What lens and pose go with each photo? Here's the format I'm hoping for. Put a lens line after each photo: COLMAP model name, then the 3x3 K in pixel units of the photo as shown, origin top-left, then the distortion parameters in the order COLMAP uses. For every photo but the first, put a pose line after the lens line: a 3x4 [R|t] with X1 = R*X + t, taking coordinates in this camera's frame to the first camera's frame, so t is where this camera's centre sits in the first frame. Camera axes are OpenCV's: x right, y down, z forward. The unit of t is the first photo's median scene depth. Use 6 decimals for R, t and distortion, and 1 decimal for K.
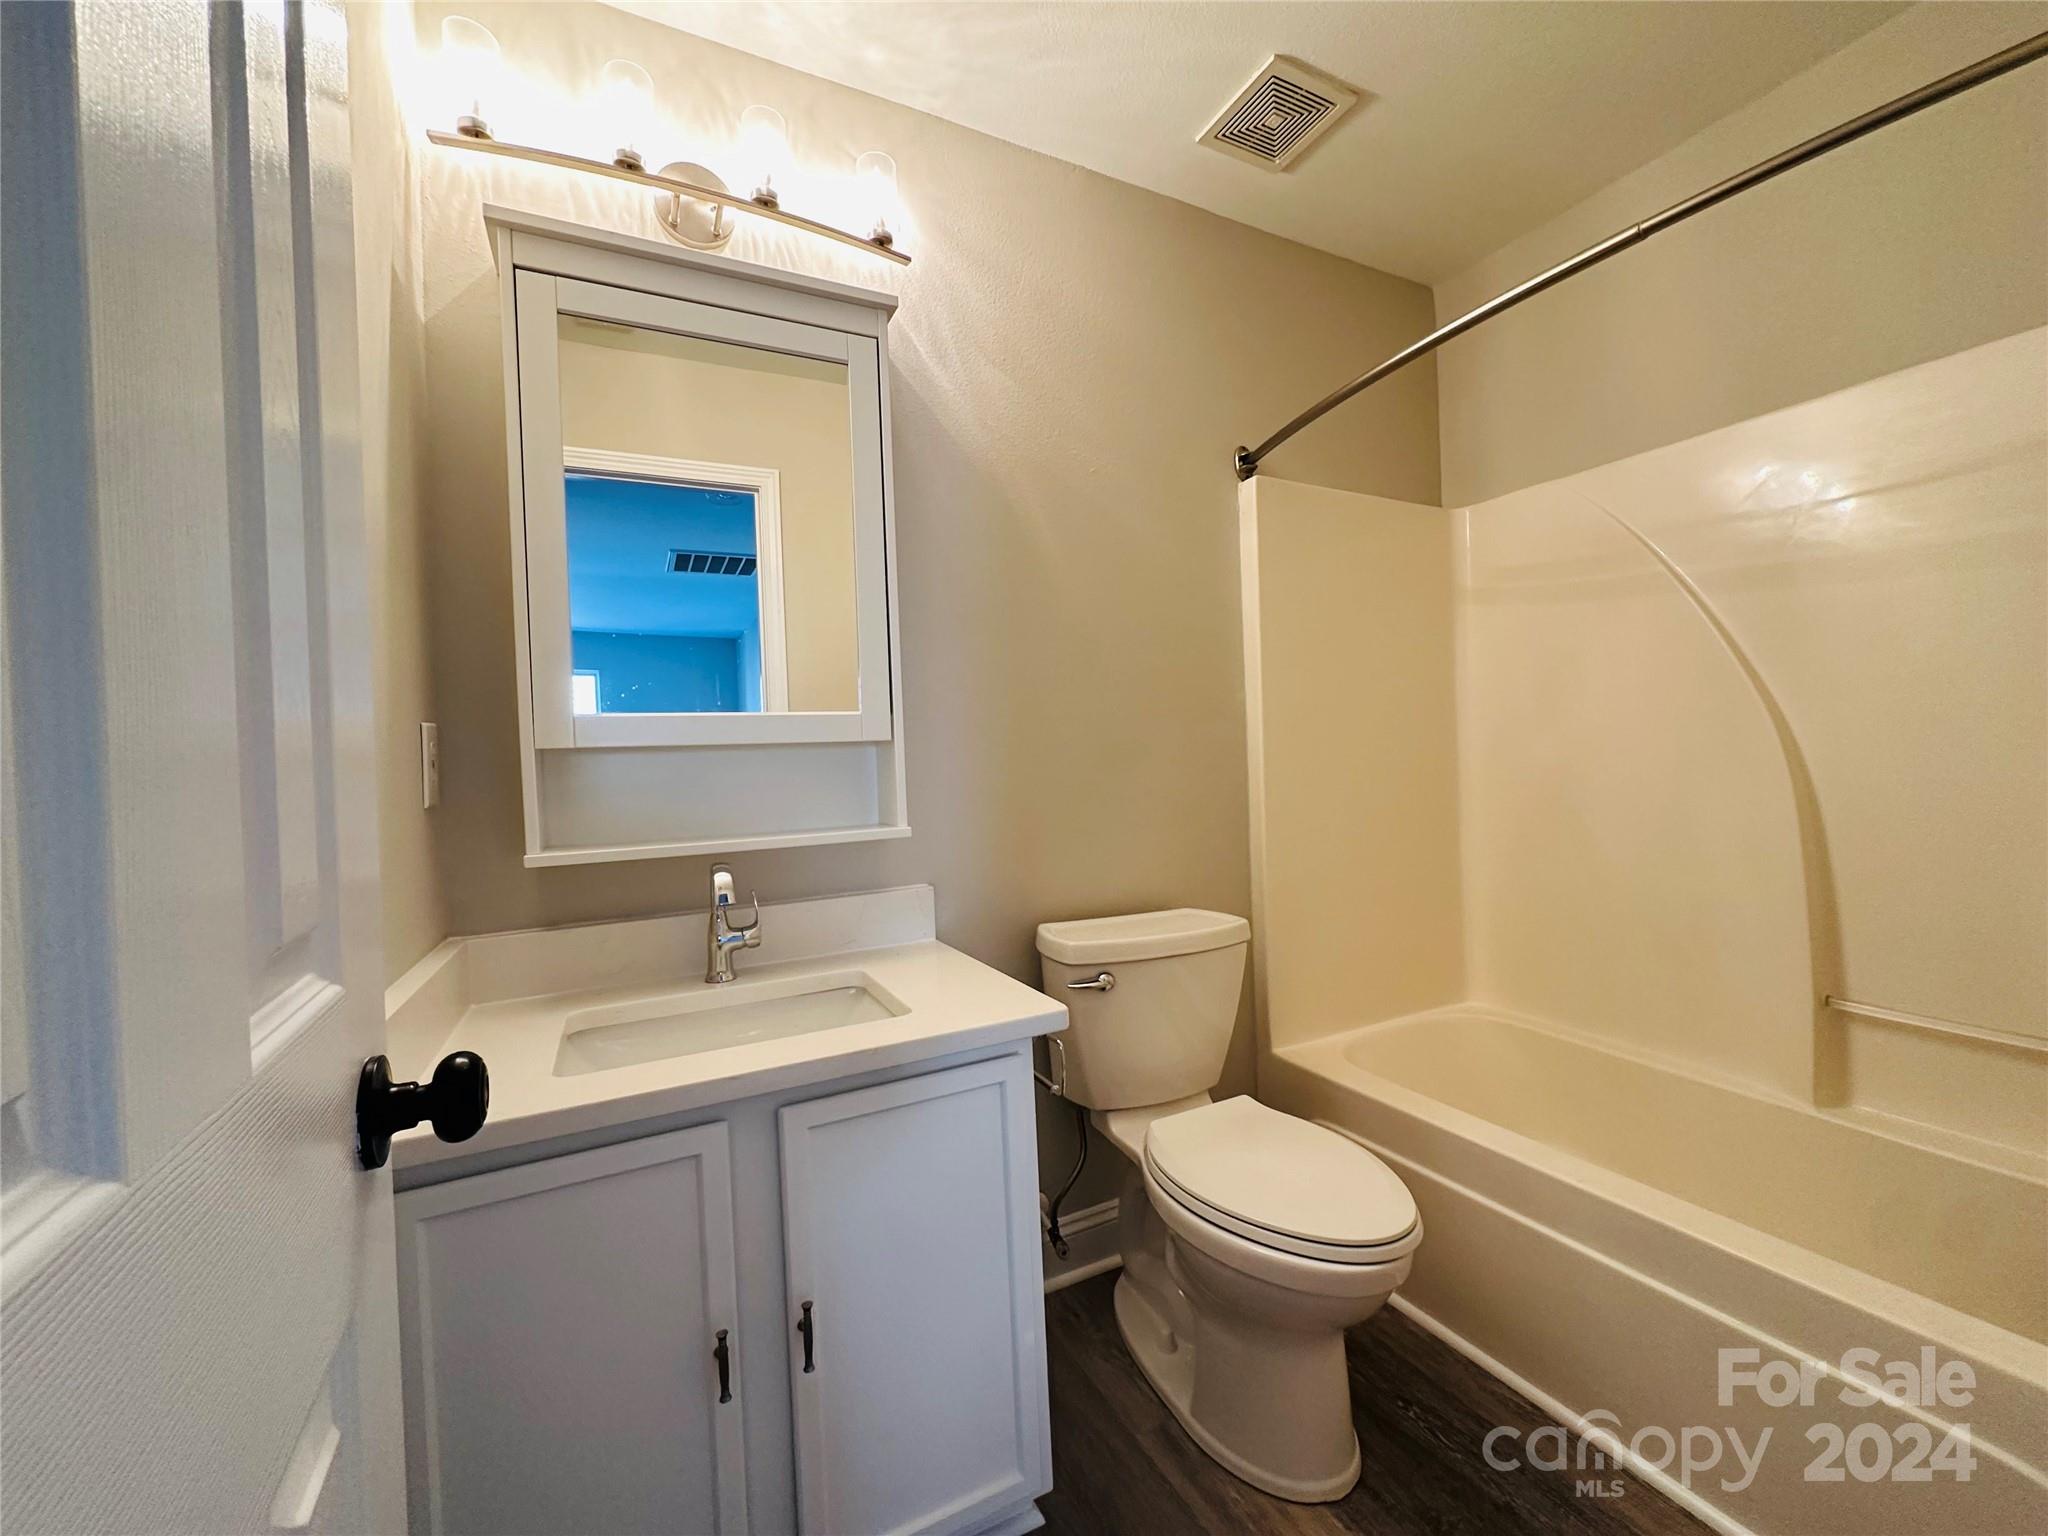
lens RADIAL K [[815.6, 0, 1026.3], [0, 815.6, 766.3], [0, 0, 1]] dist [-0.002200, -0.000305]
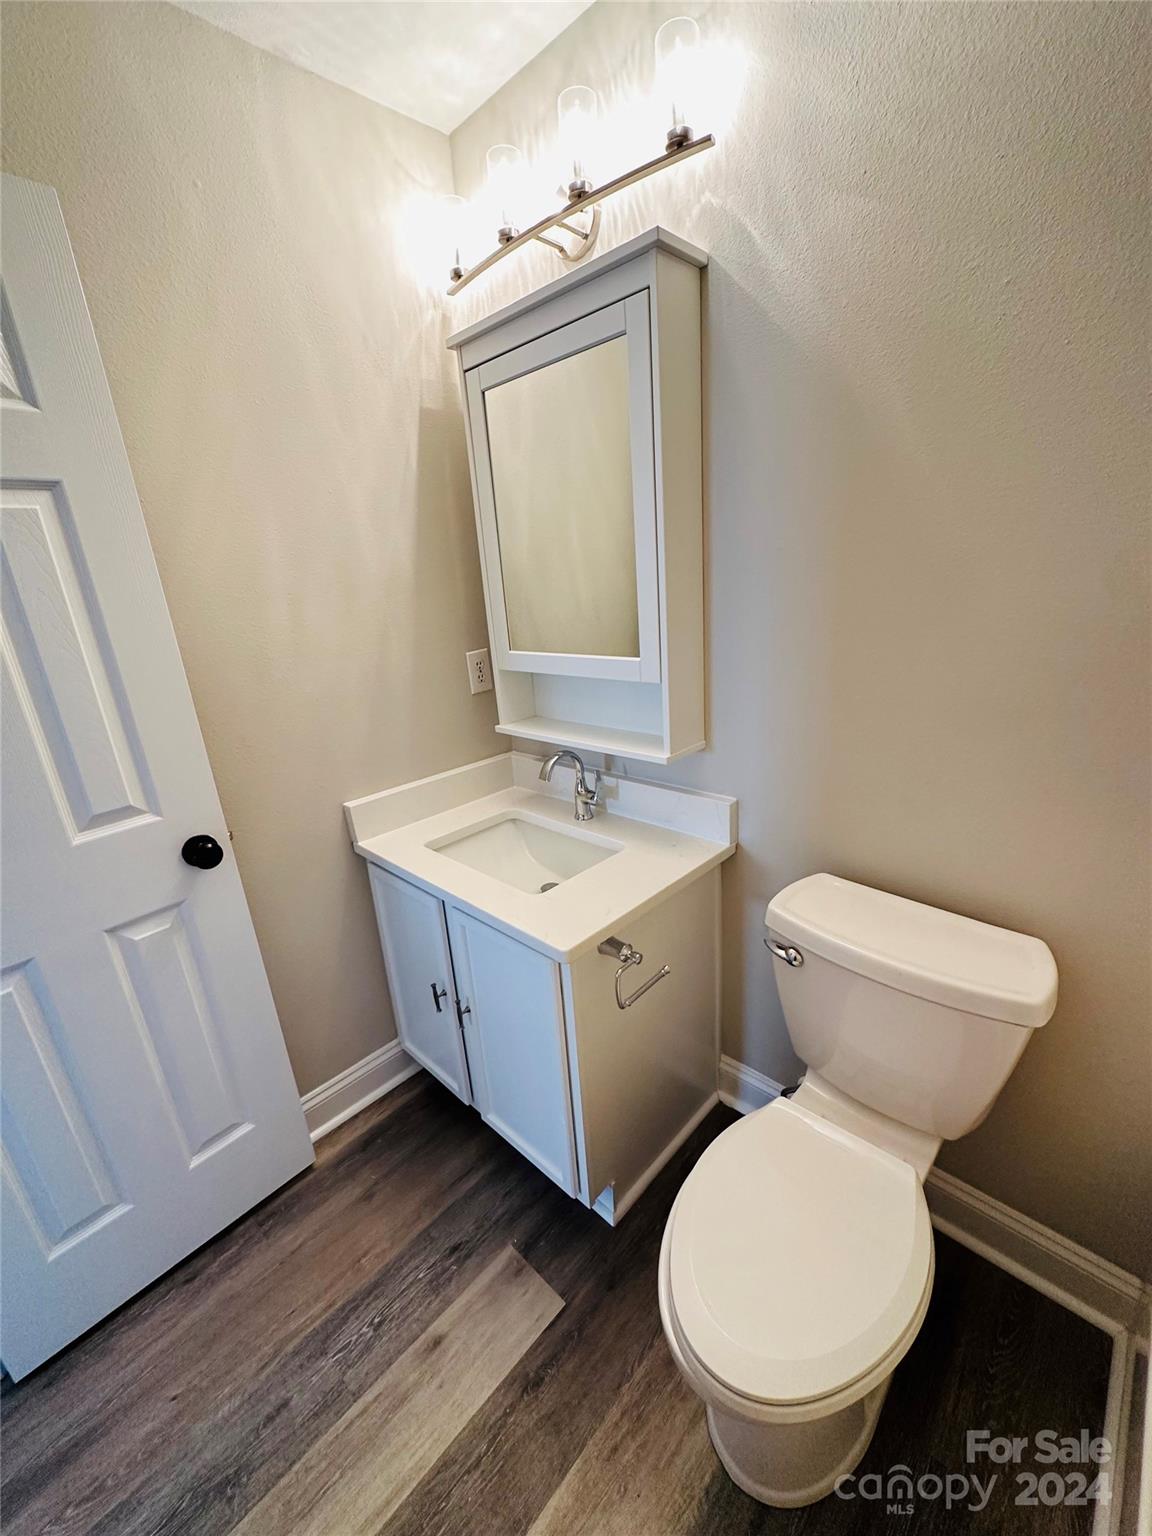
lens RADIAL K [[611.7, 0, 585.7], [0, 611.7, 759.7], [0, 0, 1]] dist [-0.002200, -0.000305]
pose [[0.343417, 0.299231, -0.890239, 0.653247], [0.047870, 0.941078, 0.334785, -0.241321], [0.937962, -0.157586, 0.308858, 0.622729]]
